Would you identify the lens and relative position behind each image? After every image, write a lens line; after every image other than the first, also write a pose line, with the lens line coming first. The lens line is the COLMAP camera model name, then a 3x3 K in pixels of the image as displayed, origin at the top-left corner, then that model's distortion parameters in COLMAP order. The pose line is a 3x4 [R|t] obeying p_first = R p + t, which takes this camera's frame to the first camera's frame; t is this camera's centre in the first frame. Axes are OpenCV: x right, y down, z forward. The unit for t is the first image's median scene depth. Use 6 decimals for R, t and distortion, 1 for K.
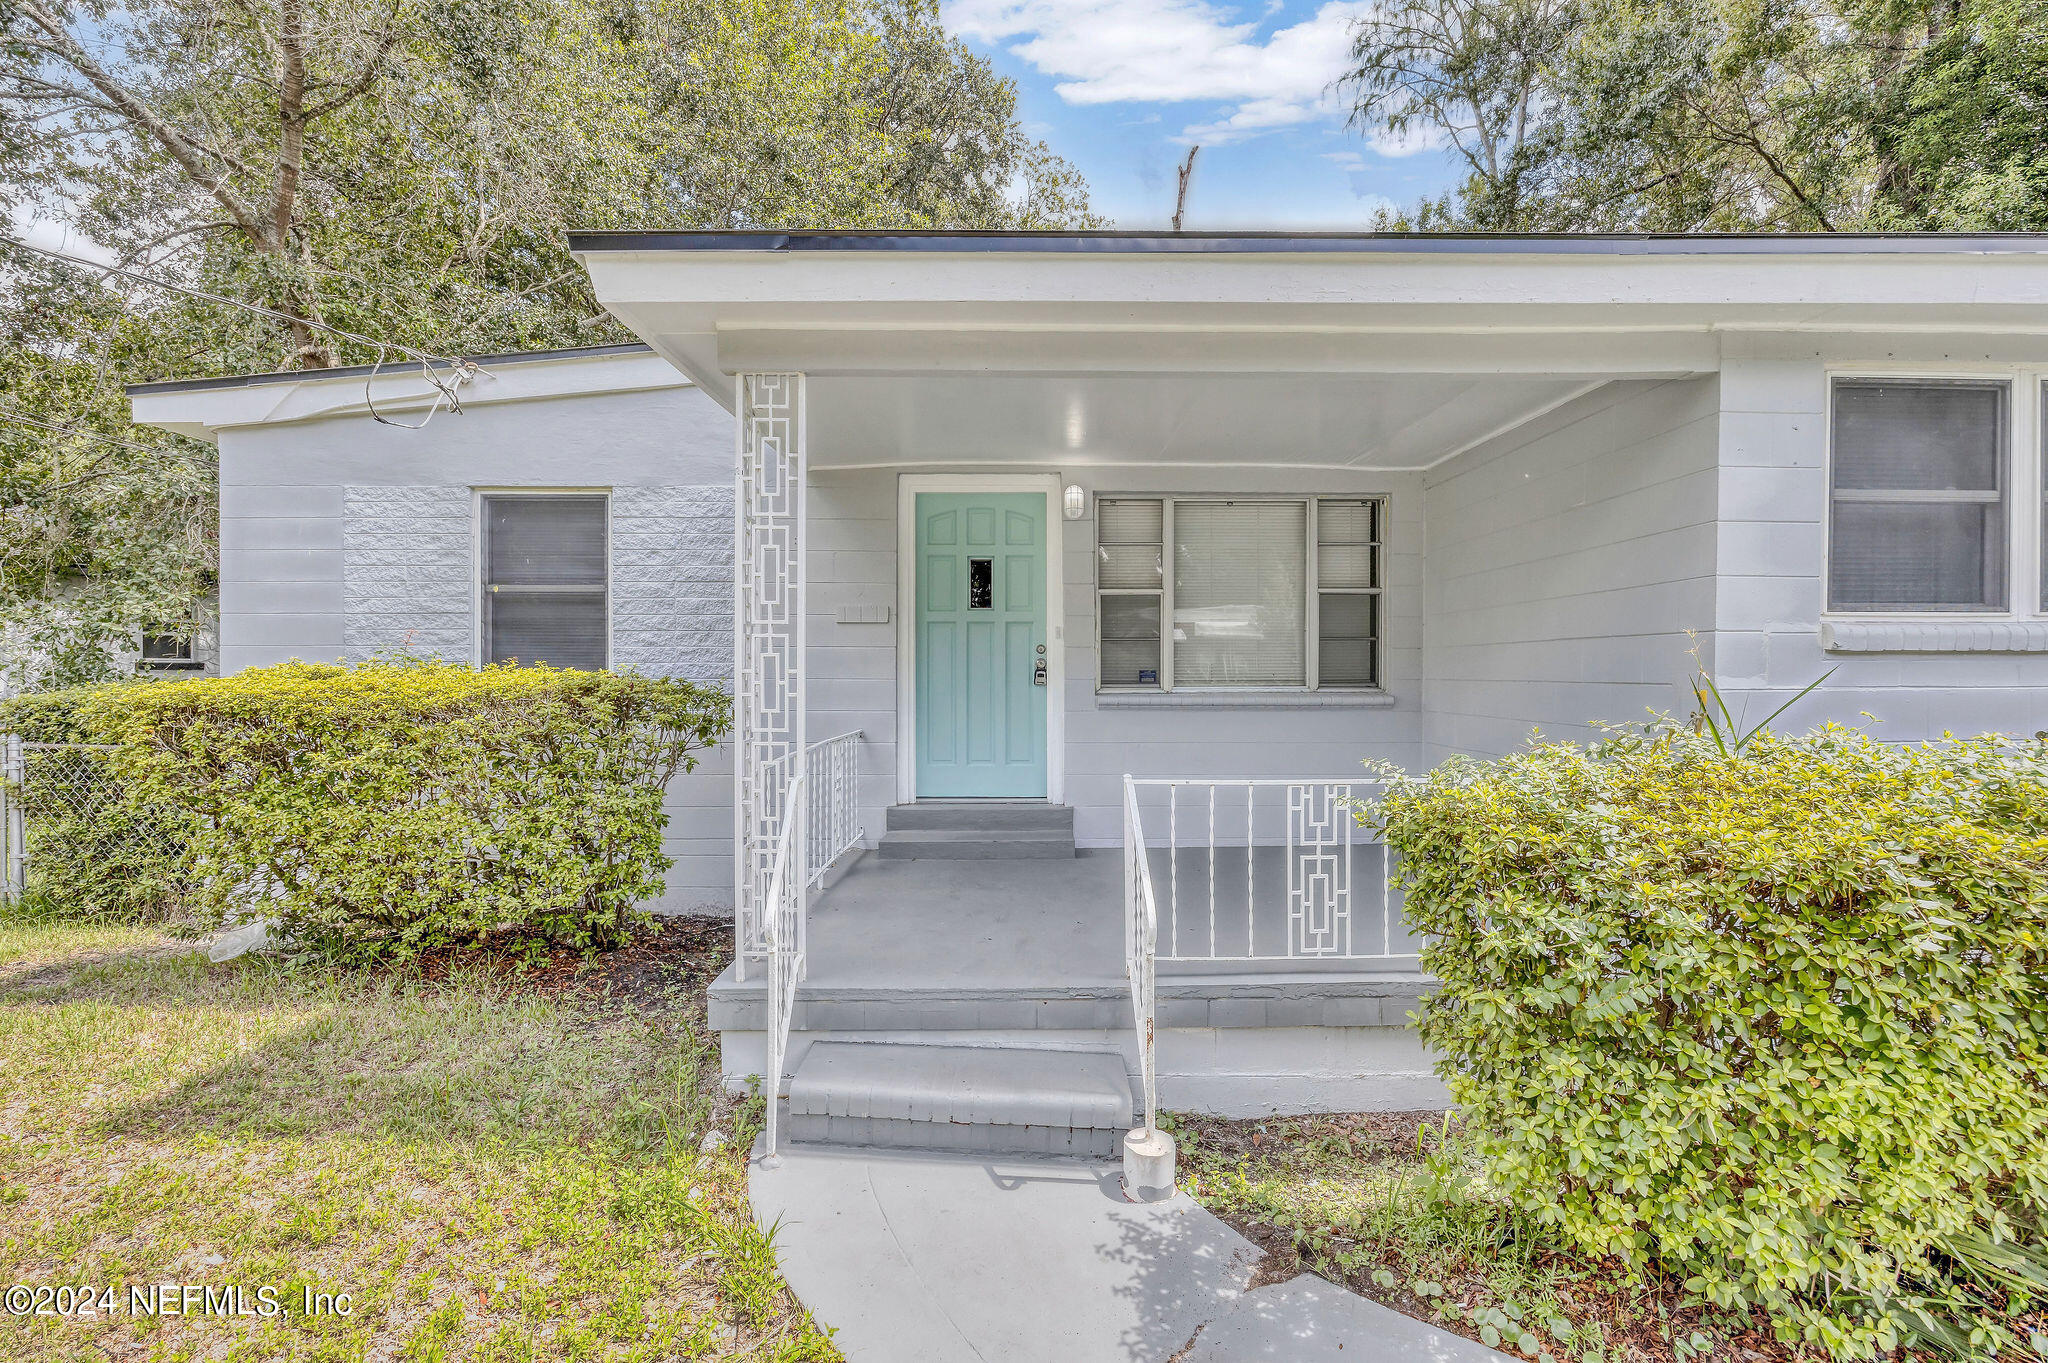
lens RADIAL K [[893.5, 0, 1024.0], [0, 893.5, 681.5], [0, 0, 1]] dist [-0.013183, -0.000042]
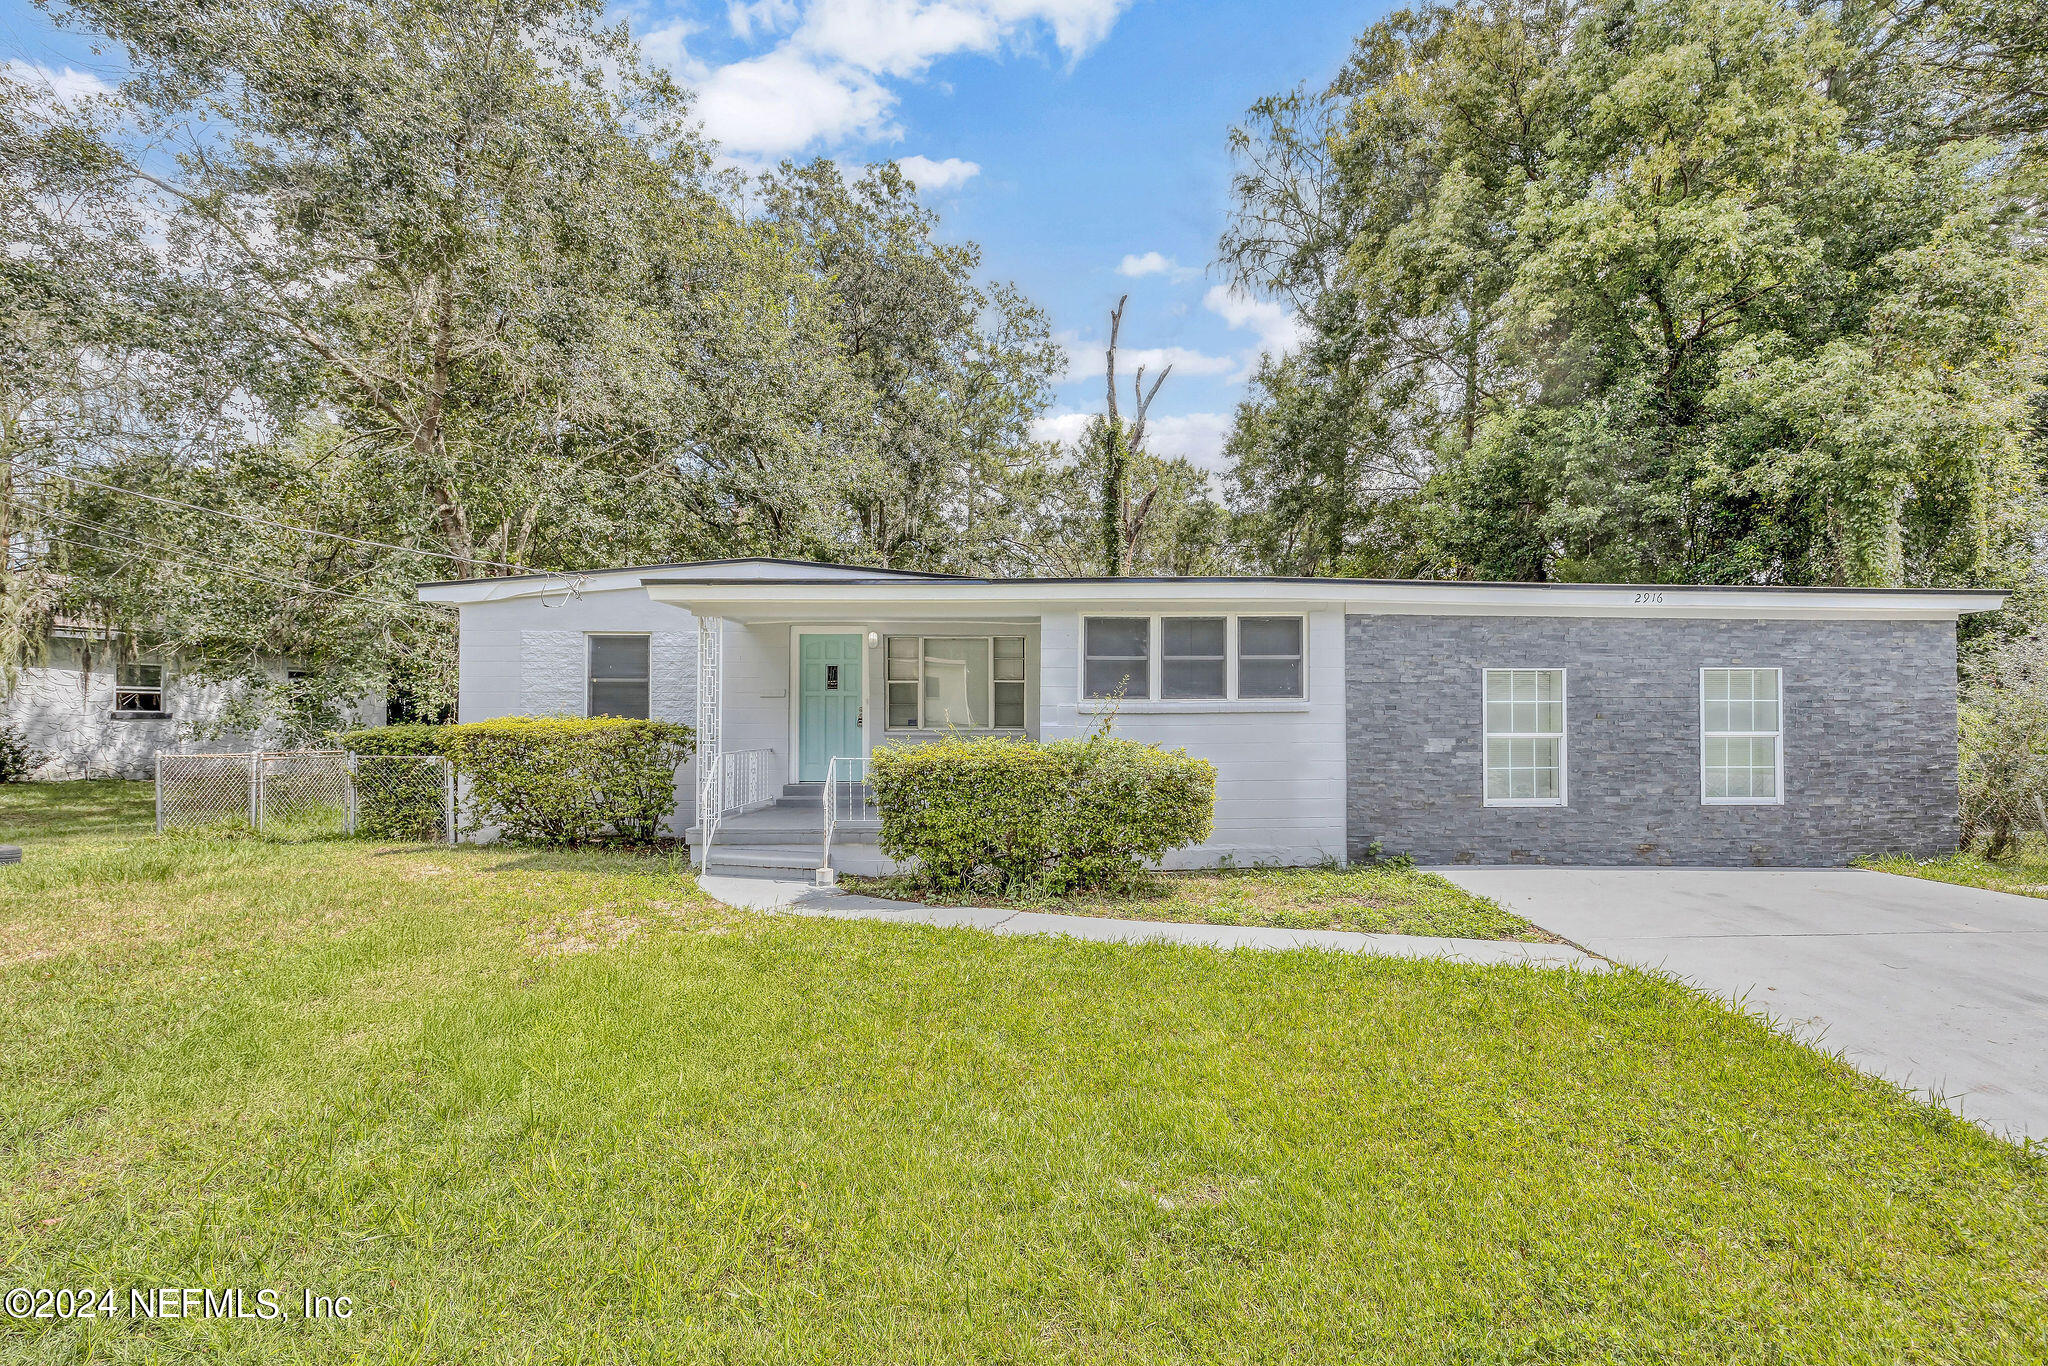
lens RADIAL K [[862.3, 0, 1061.9], [0, 862.3, 715.1], [0, 0, 1]] dist [0.002144, 0.000062]
pose [[0.999837, -0.000071, 0.018057, 0.462619], [0.000380, 0.999853, -0.017139, 0.011866], [-0.018053, 0.017143, 0.999690, -1.037441]]
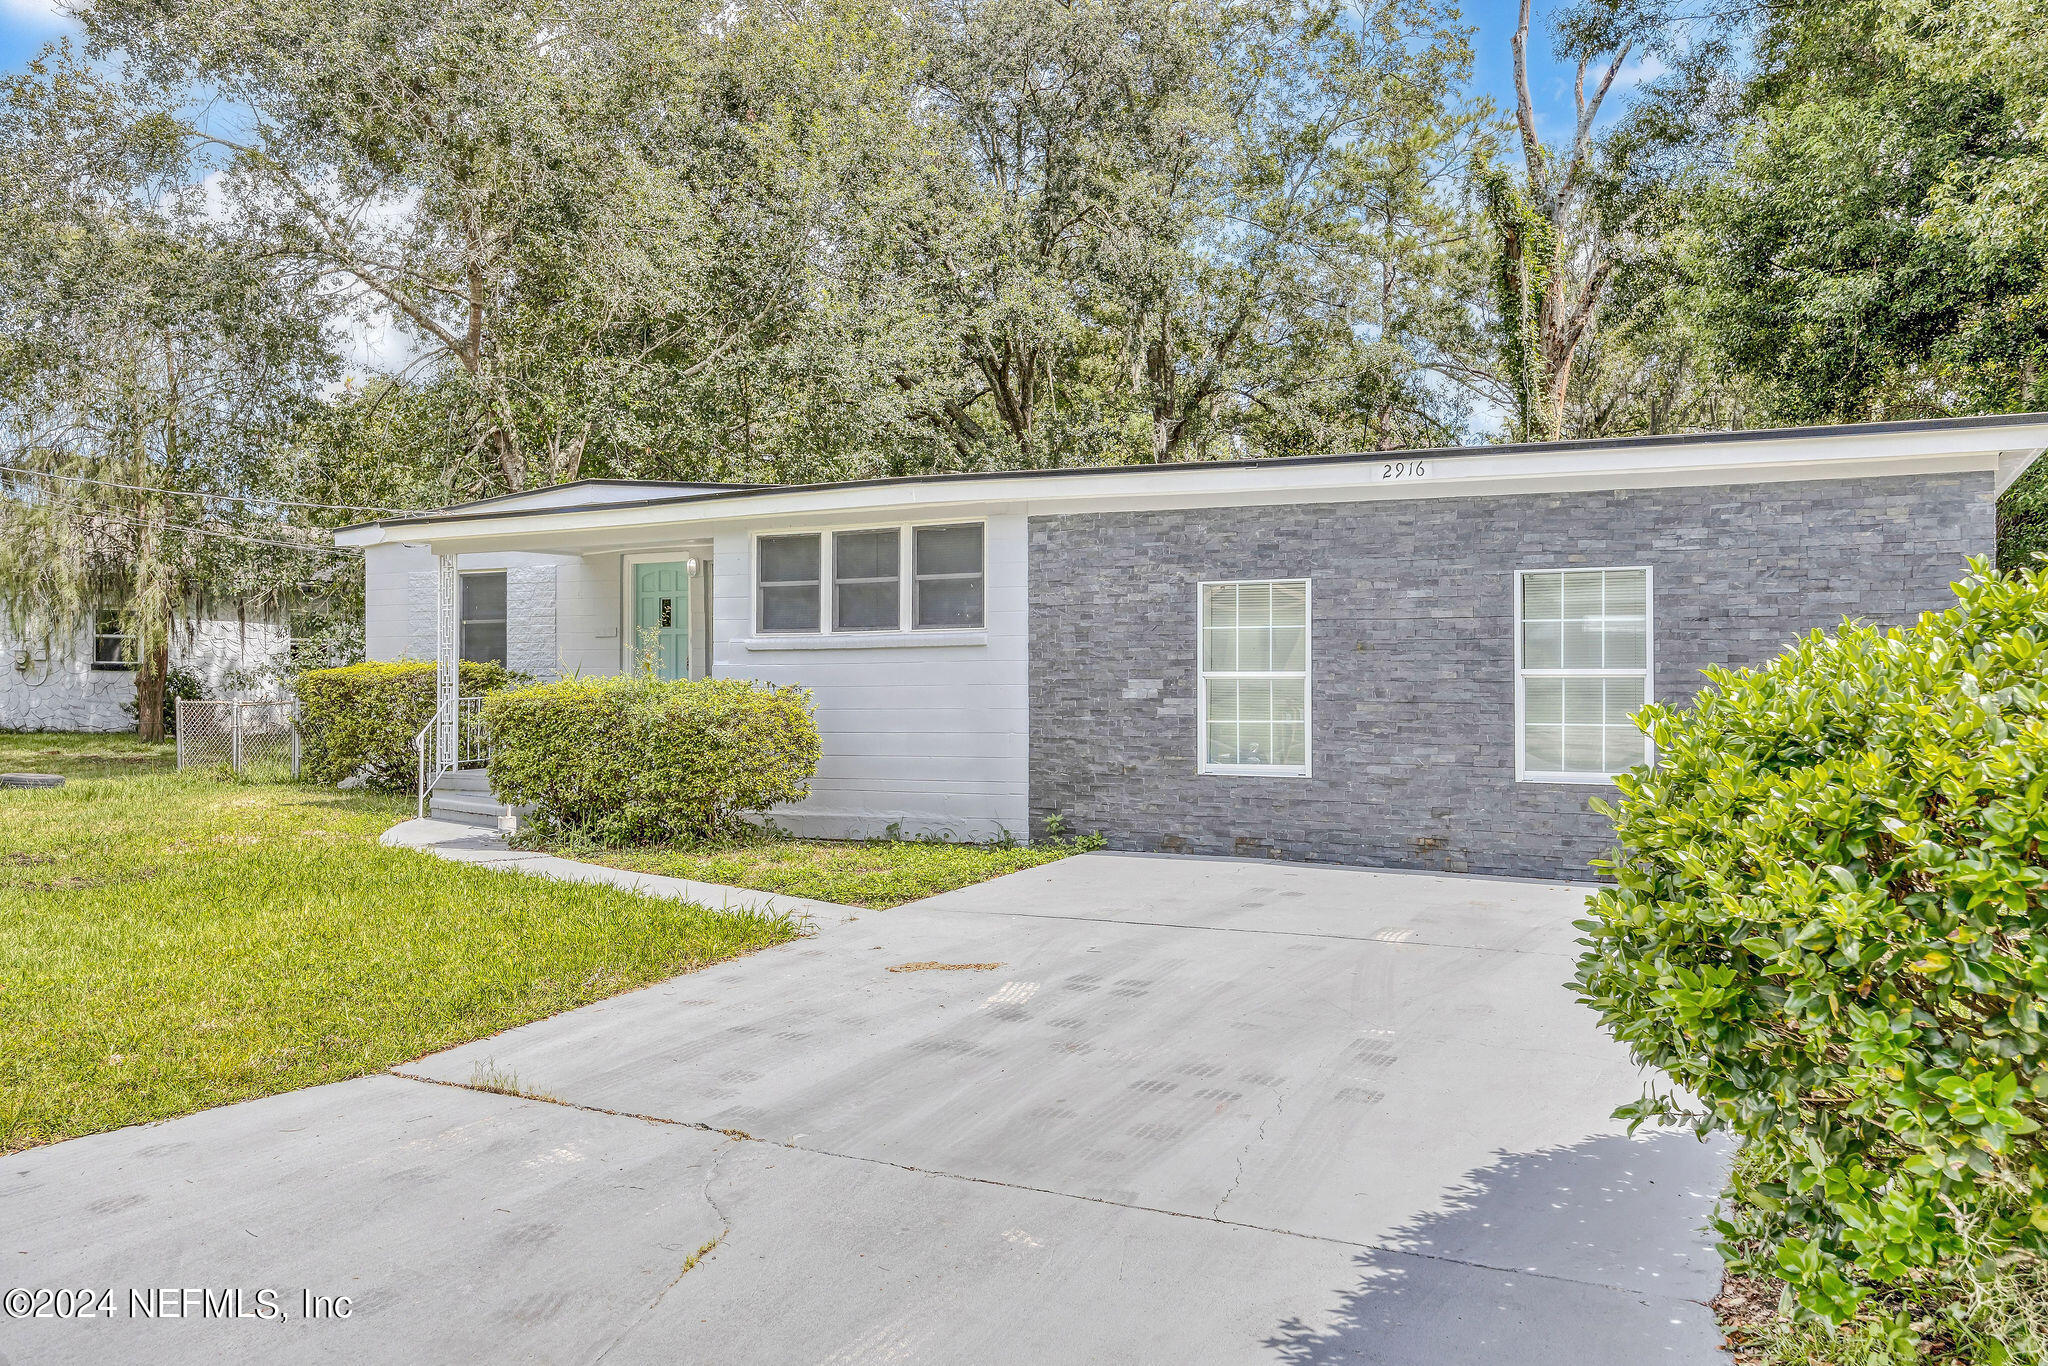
lens RADIAL K [[1527.3, 0, 1024.0], [0, 1527.3, 683.0], [0, 0, 1]] dist [-0.004951, -0.000790]
pose [[0.882017, 0.000766, -0.471217, 2.059297], [-0.007363, 0.999899, -0.012156, 0.060030], [0.471160, 0.014191, 0.881933, -1.362424]]
